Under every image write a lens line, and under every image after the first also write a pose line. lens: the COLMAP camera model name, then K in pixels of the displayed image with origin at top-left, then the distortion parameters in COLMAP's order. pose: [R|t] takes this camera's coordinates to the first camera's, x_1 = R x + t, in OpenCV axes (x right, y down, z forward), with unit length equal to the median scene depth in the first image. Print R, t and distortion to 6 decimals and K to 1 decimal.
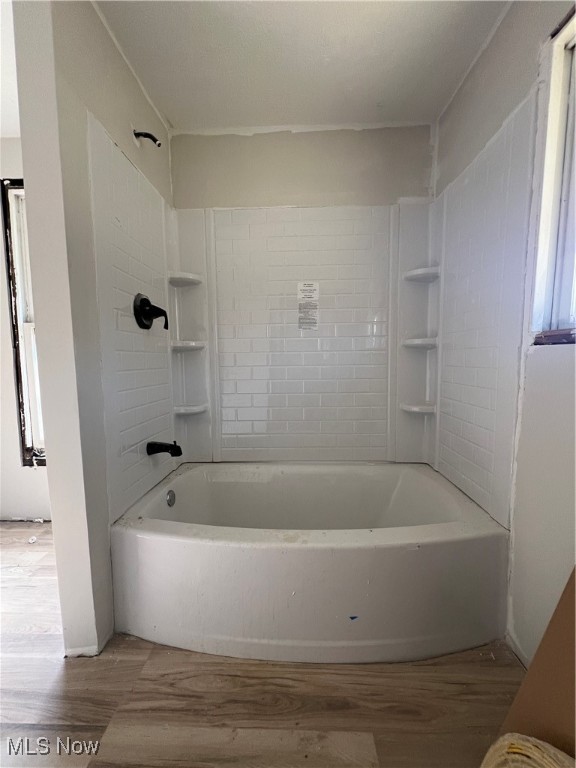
lens RADIAL K [[308.4, 0, 287.4], [0, 308.4, 384.4], [0, 0, 1]] dist [-0.003279, 0.000232]
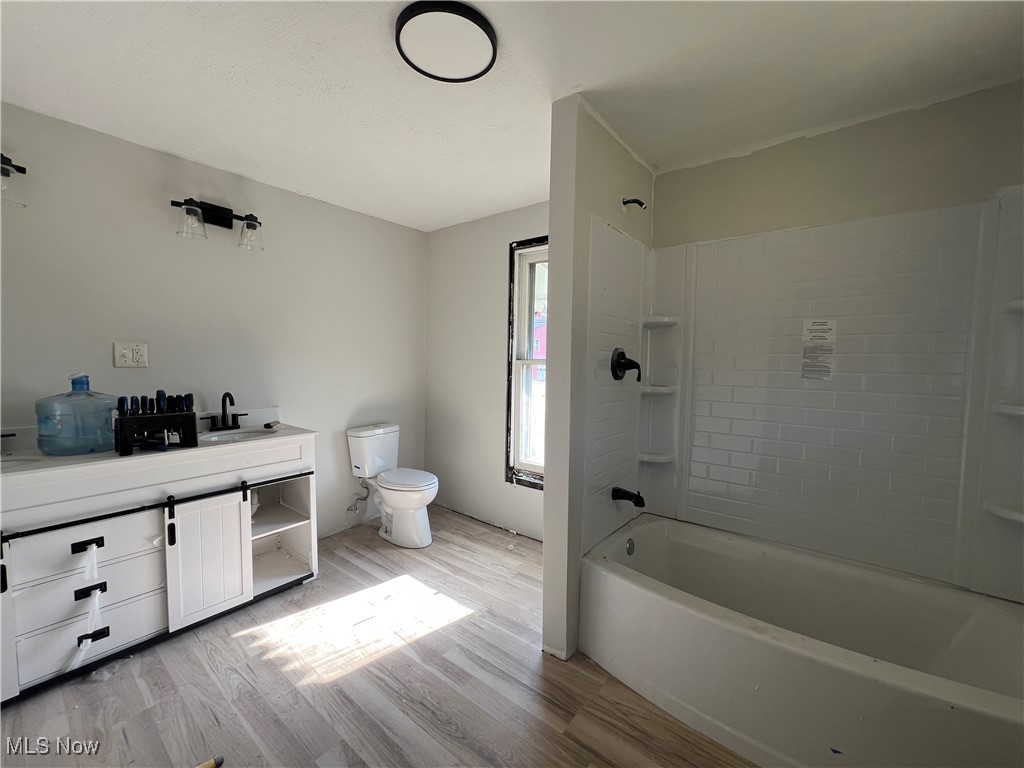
lens RADIAL K [[411.3, 0, 511.5], [0, 411.3, 384.1], [0, 0, 1]] dist [-0.003279, 0.000232]
pose [[0.806462, 0.057699, -0.588464, 0.061746], [-0.073457, 0.997294, -0.002884, -0.115847], [0.586706, 0.045553, 0.808518, -0.304693]]
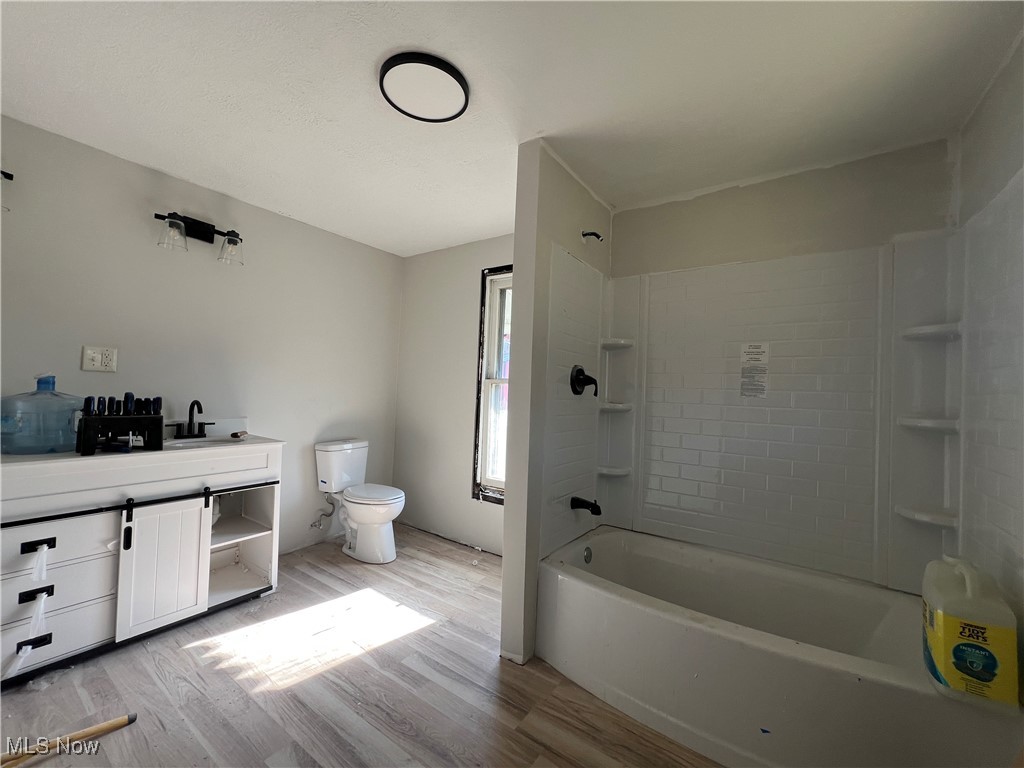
lens RADIAL K [[411.3, 0, 511.8], [0, 411.3, 383.9], [0, 0, 1]] dist [-0.003279, 0.000232]
pose [[0.839564, 0.032121, -0.542310, 0.131396], [-0.092850, 0.992047, -0.084985, -0.059086], [0.535267, 0.121704, 0.835869, -0.343766]]
